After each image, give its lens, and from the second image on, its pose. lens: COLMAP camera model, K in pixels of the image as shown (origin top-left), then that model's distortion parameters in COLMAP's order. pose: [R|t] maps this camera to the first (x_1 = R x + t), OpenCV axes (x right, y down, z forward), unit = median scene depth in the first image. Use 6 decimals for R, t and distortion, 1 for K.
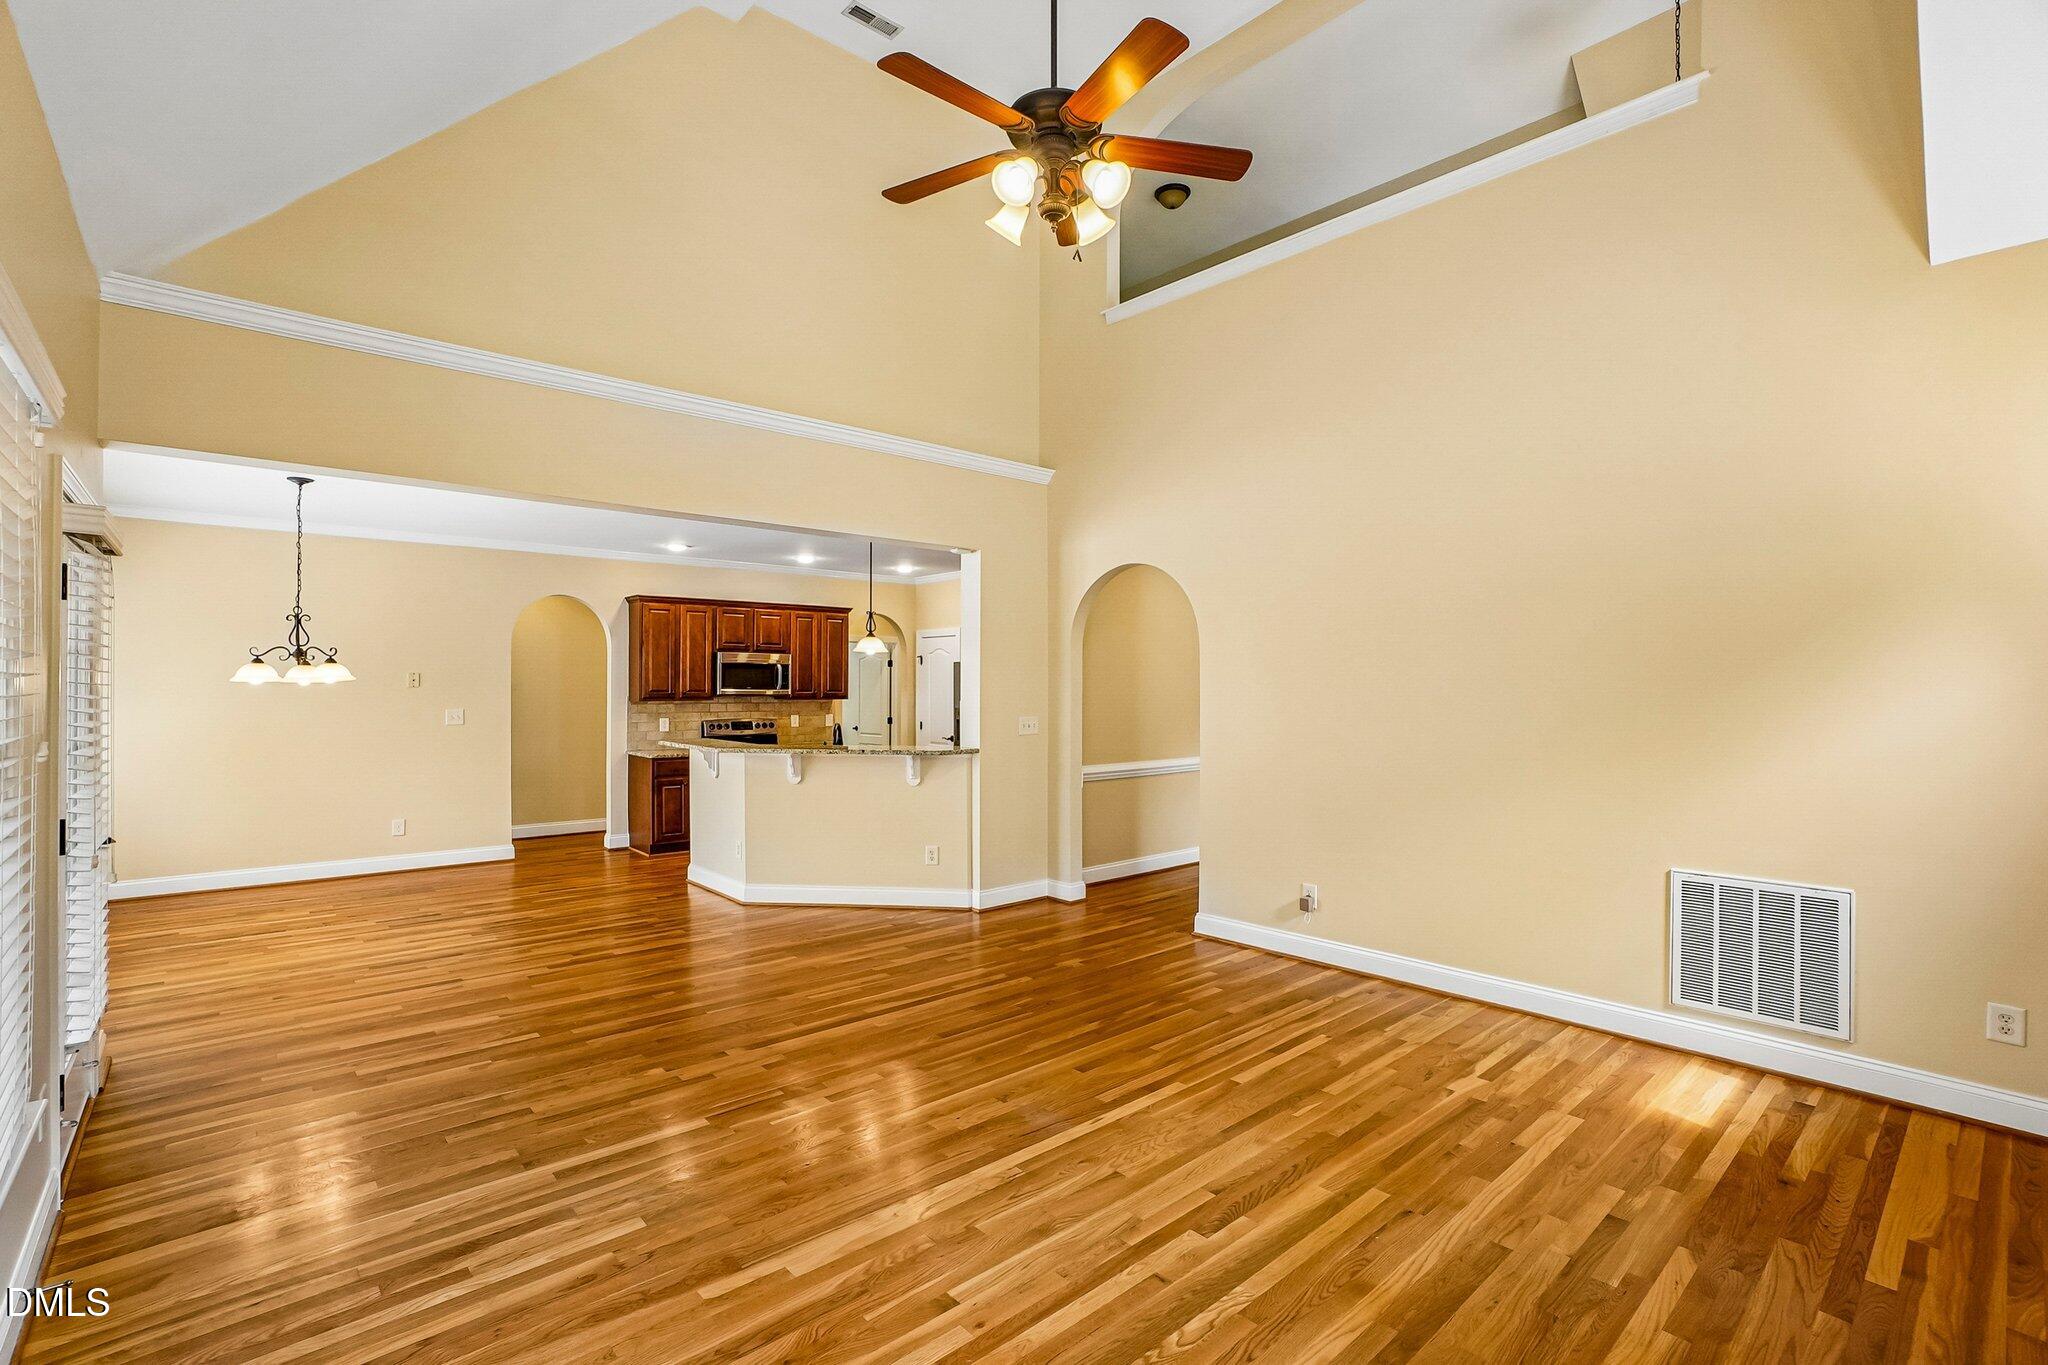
lens RADIAL K [[935.4, 0, 984.9], [0, 935.4, 689.7], [0, 0, 1]] dist [-0.045922, 0.000142]
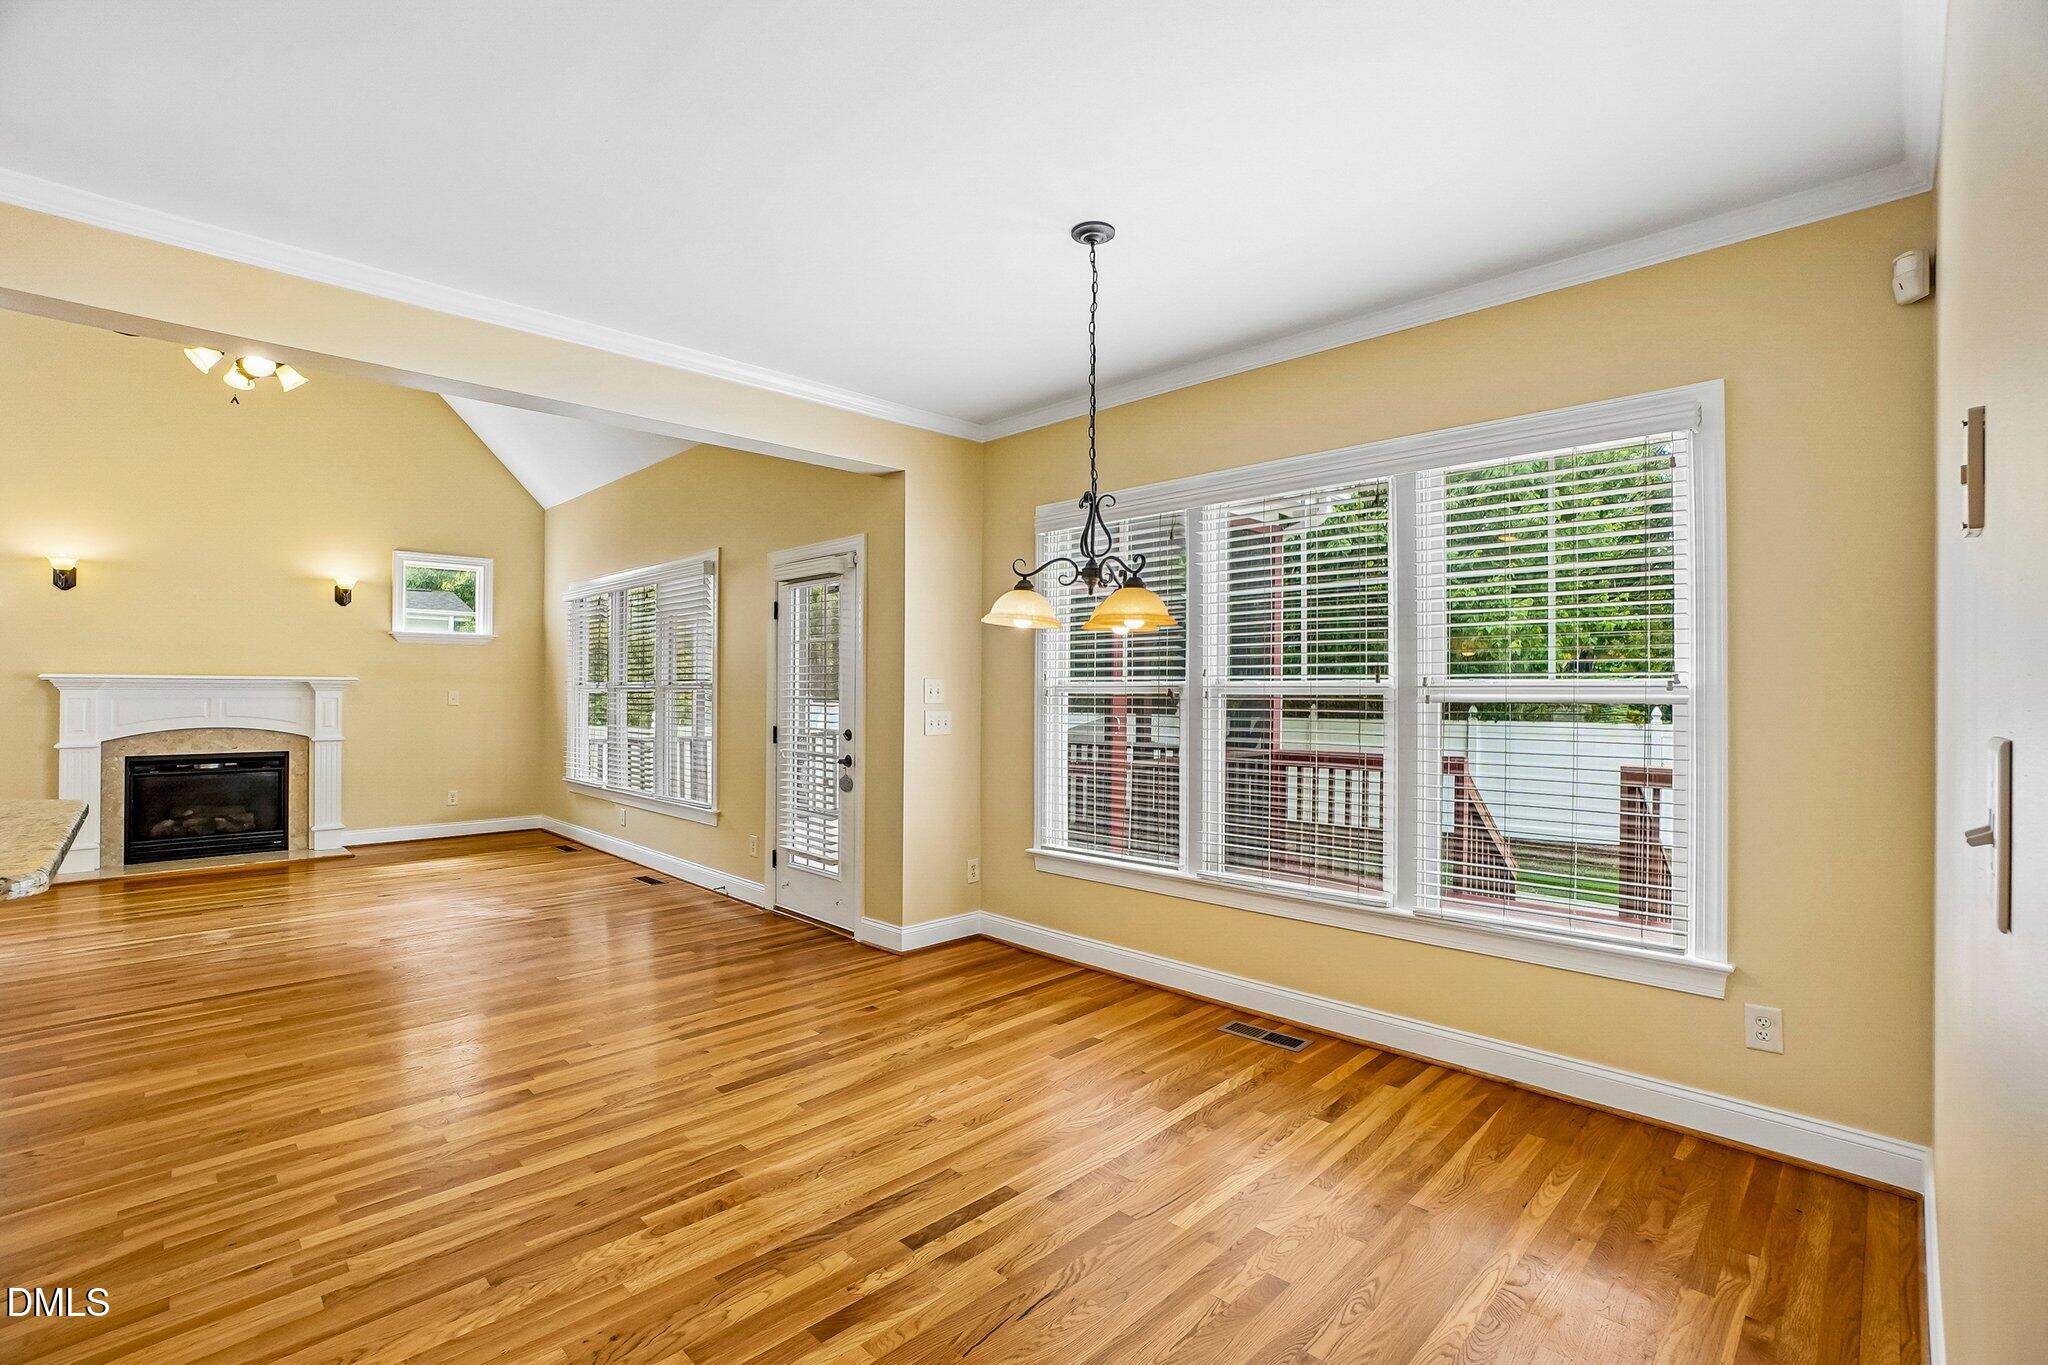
lens RADIAL K [[905.3, 0, 989.0], [0, 905.3, 680.2], [0, 0, 1]] dist [-0.054128, 0.018180]
pose [[-0.998002, -0.002278, -0.063149, -0.762651], [-0.001883, 0.999978, -0.006311, 0.026507], [0.063162, -0.006180, -0.997984, 1.716960]]
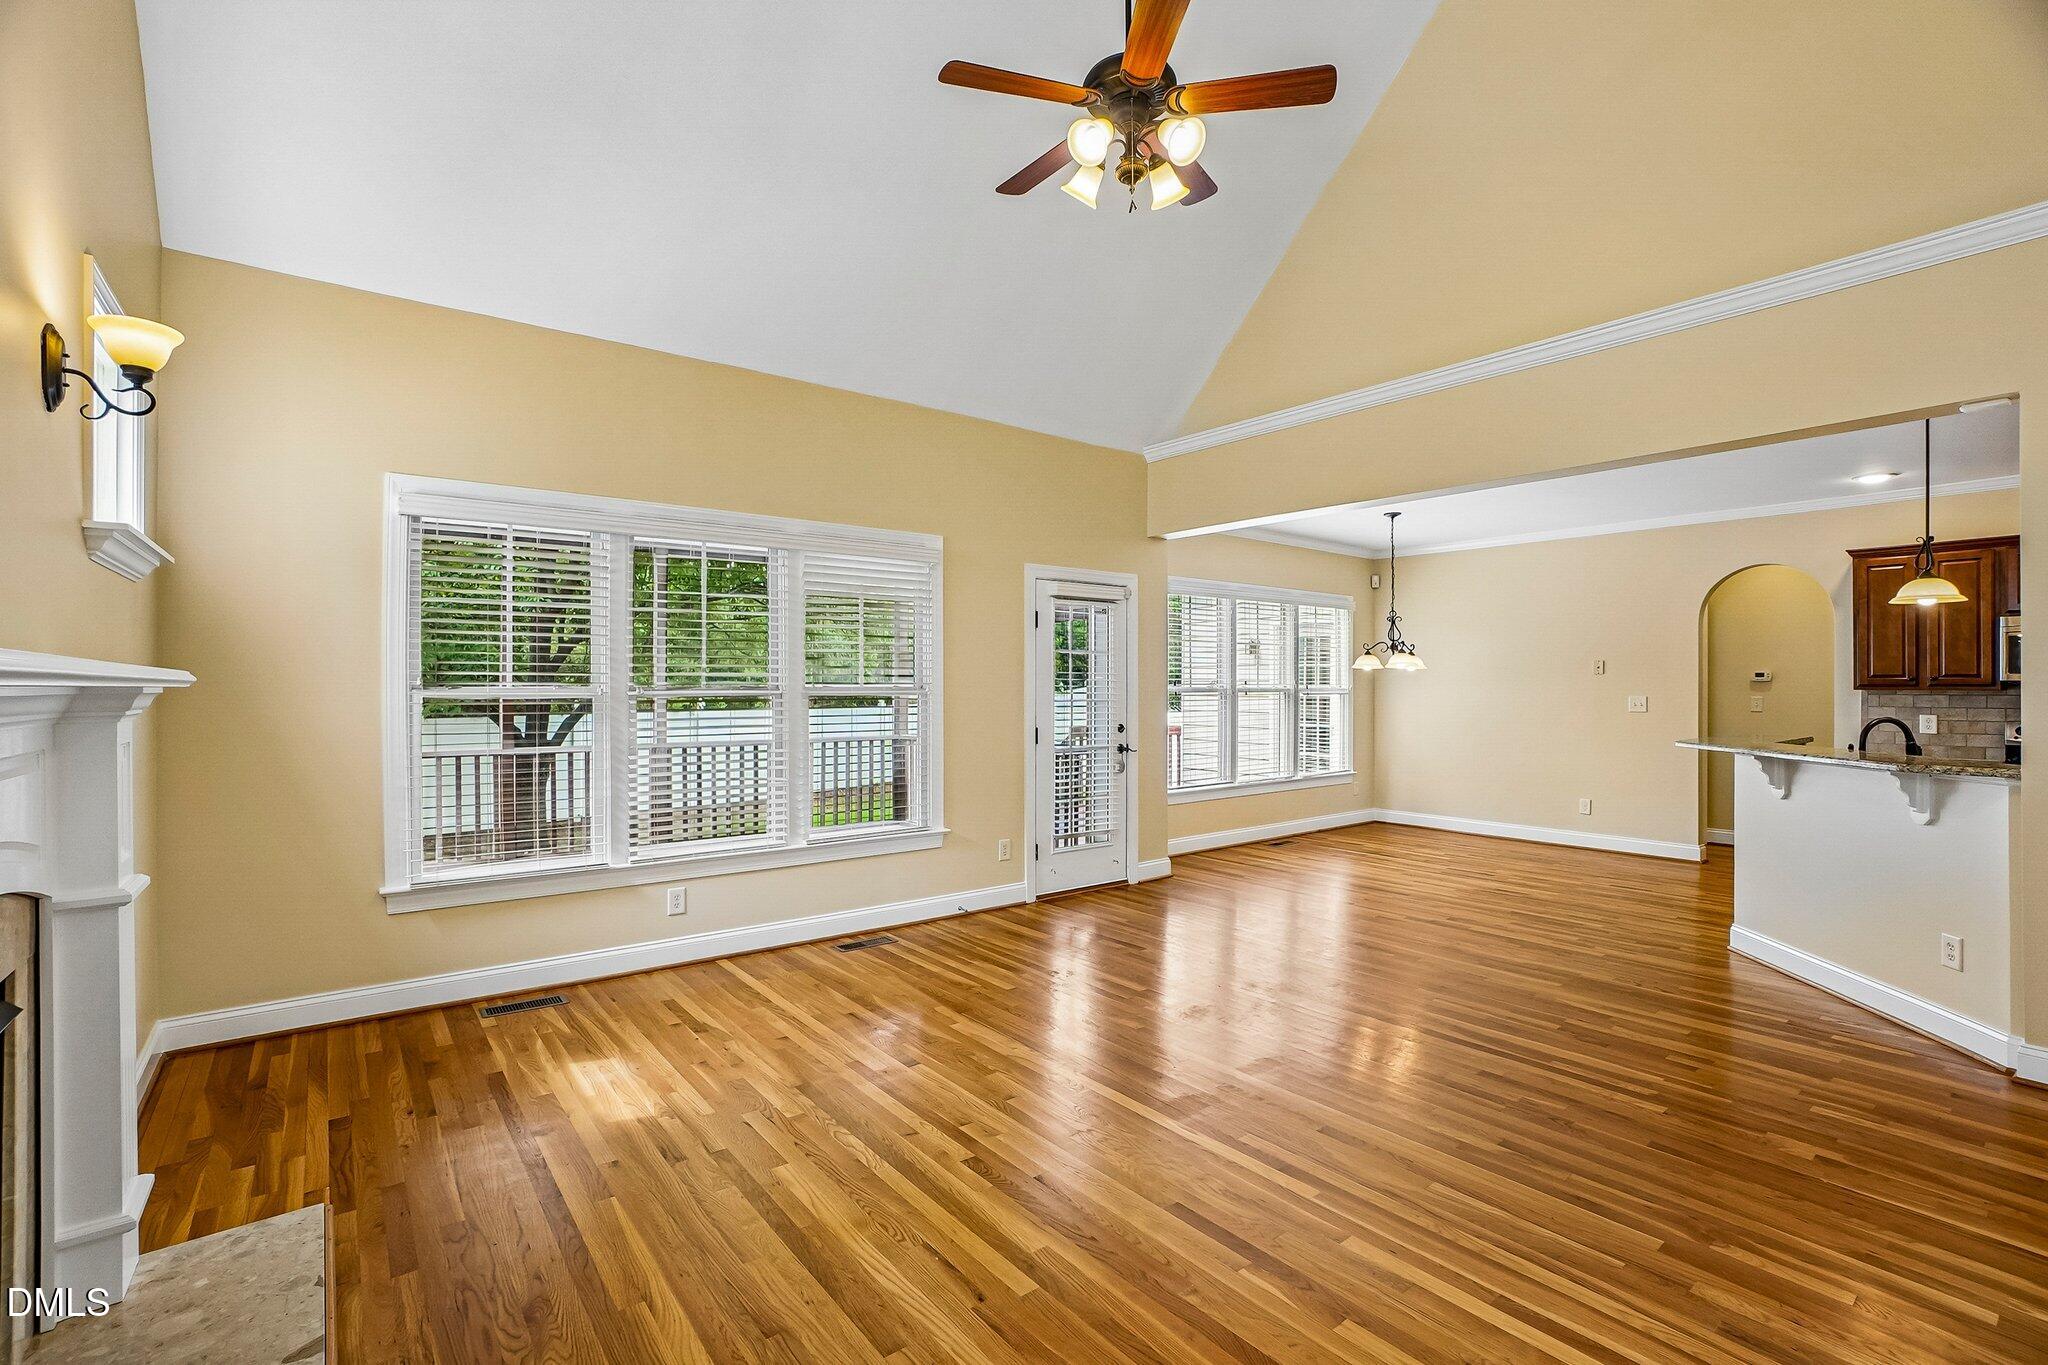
lens RADIAL K [[918.7, 0, 1006.4], [0, 918.7, 681.6], [0, 0, 1]] dist [-0.045169, 0.013560]
pose [[-0.051957, -0.000809, -0.998649, 0.686126], [-0.003676, 0.999993, -0.000619, 0.015691], [0.998643, 0.003638, -0.051960, 0.578818]]
